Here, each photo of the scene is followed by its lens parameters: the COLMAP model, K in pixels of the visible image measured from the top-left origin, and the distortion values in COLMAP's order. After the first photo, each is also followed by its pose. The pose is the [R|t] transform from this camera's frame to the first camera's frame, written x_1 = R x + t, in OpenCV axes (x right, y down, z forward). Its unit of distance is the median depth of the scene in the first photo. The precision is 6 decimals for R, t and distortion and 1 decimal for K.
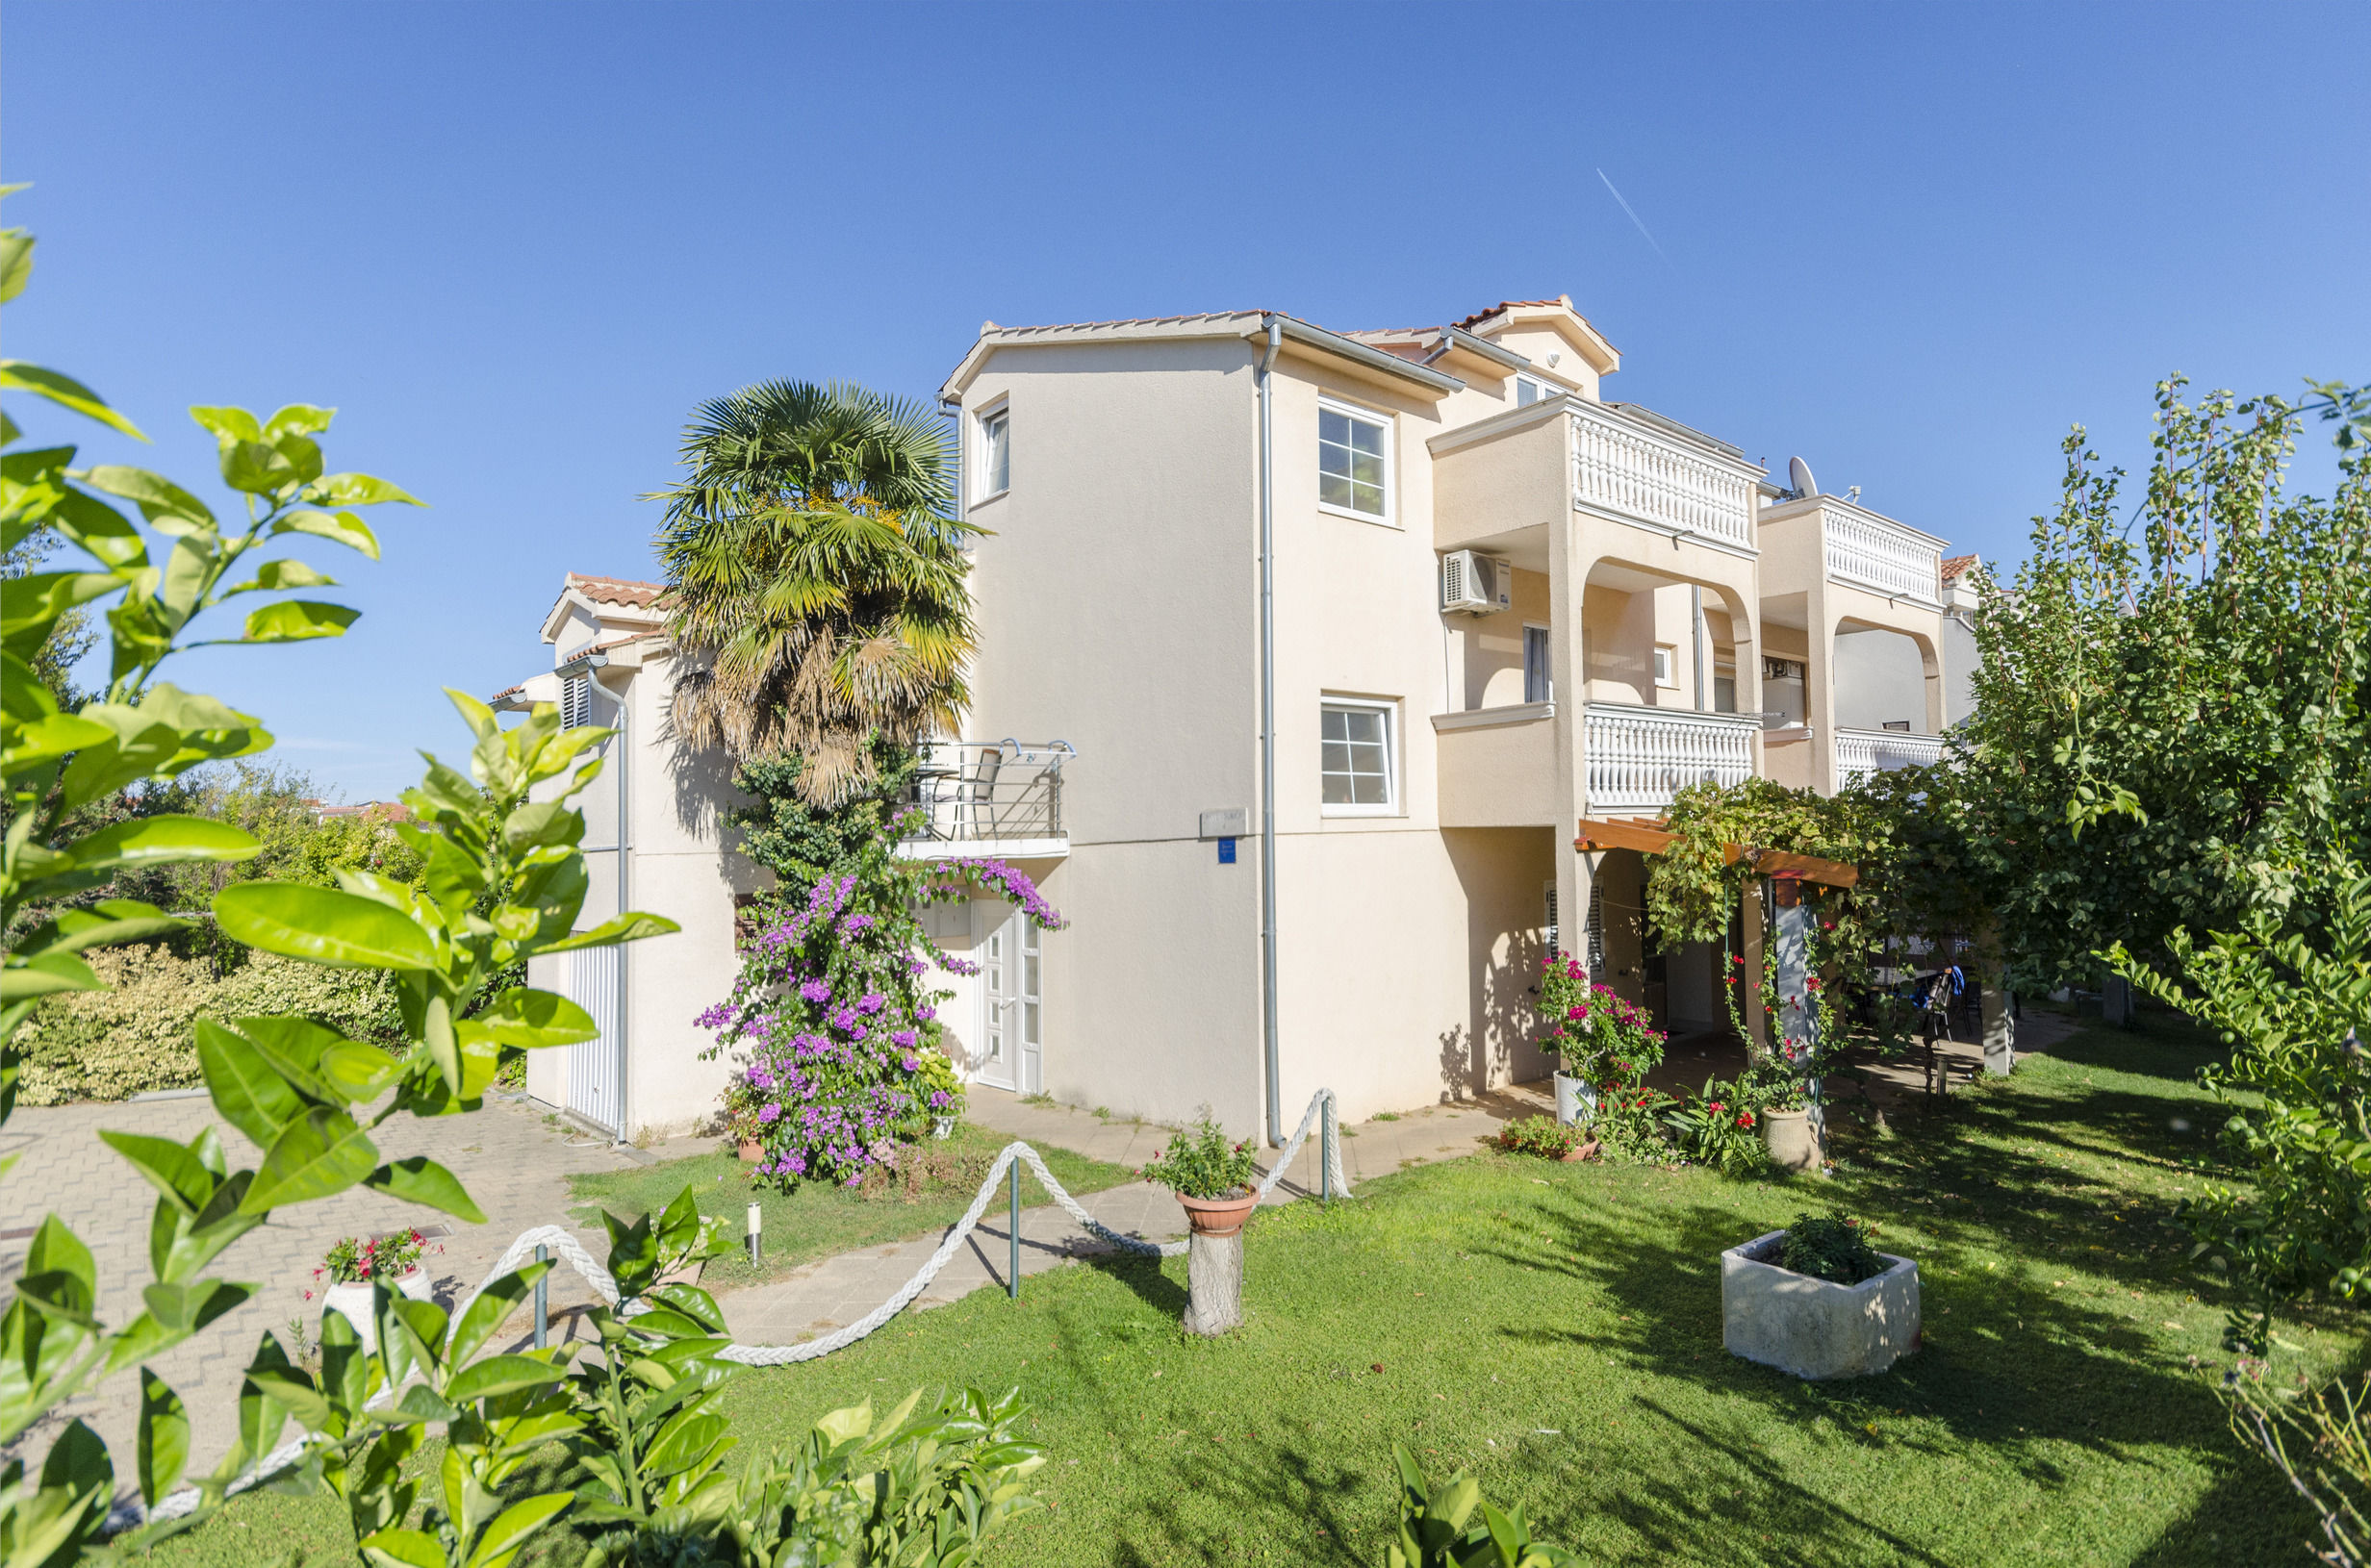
lens RADIAL K [[1257.7, 0, 1185.5], [0, 1257.7, 761.2], [0, 0, 1]] dist [-0.010644, -0.003611]
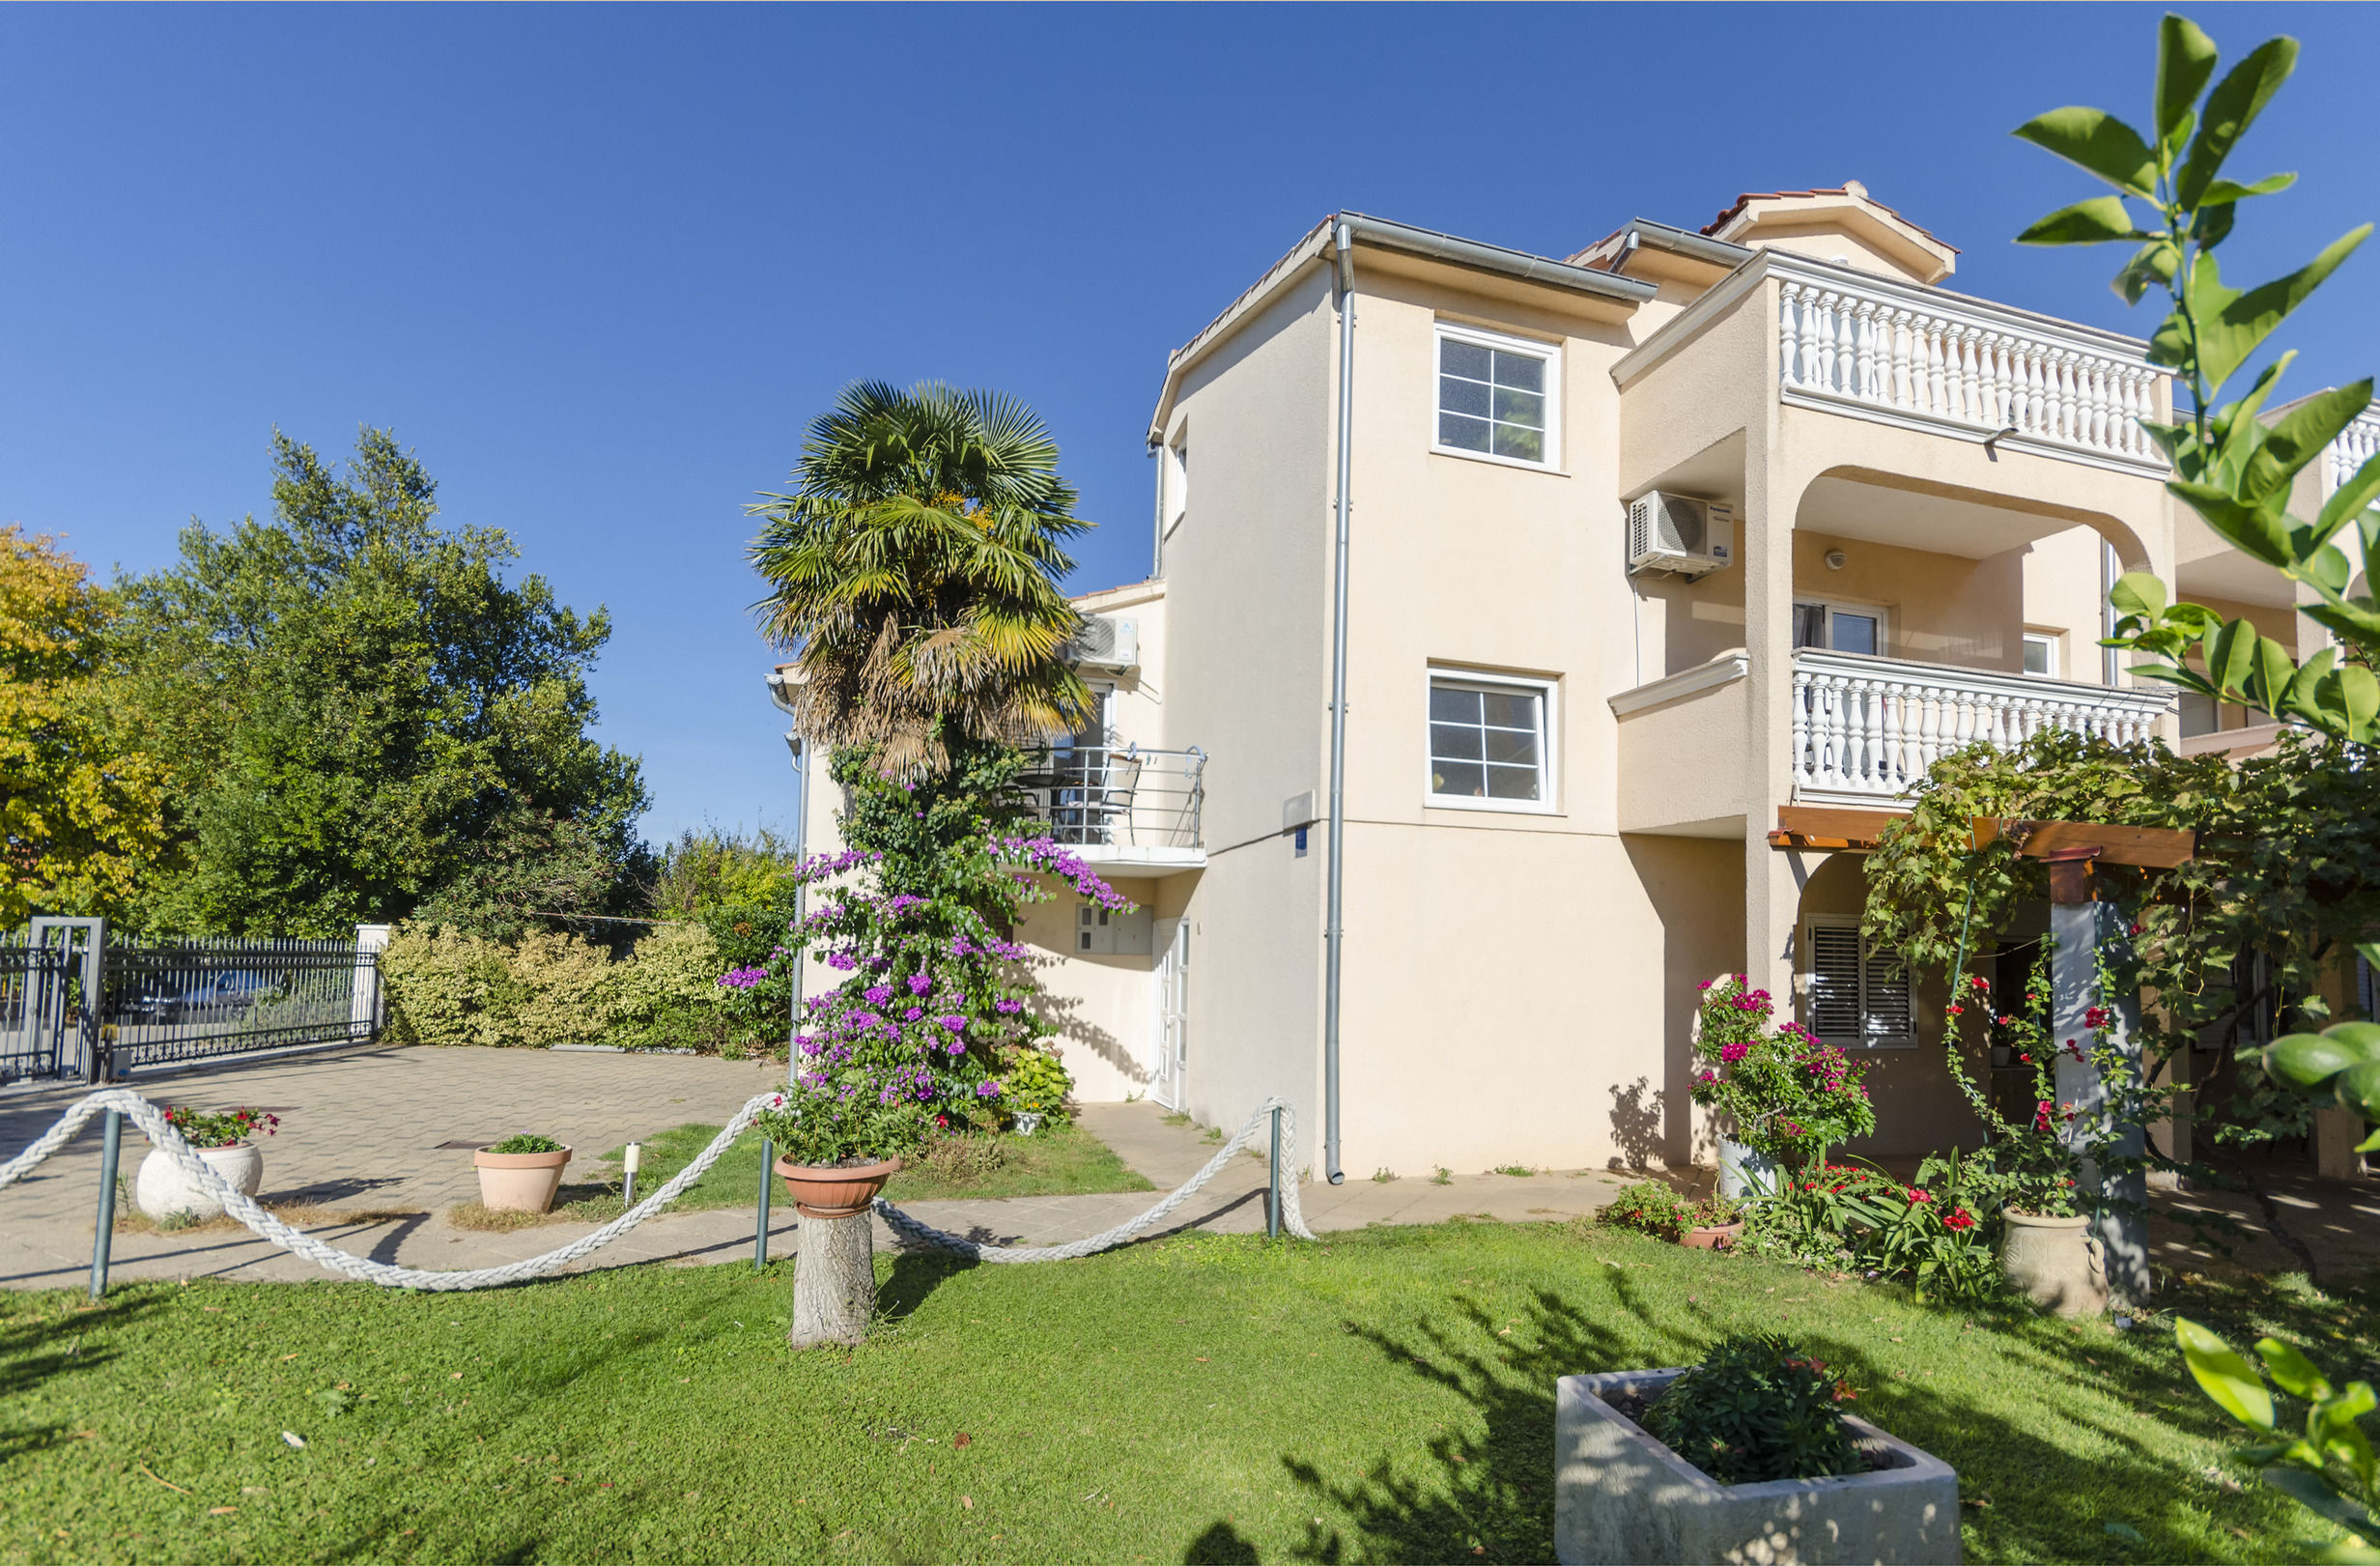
lens RADIAL K [[1100.2, 0, 1108.2], [0, 1100.2, 849.7], [0, 0, 1]] dist [-0.005049, 0.000694]
pose [[0.903587, 0.003275, -0.428391, 0.222422], [-0.009426, 0.999881, -0.012239, 0.080536], [0.428300, 0.015097, 0.903510, 0.225753]]
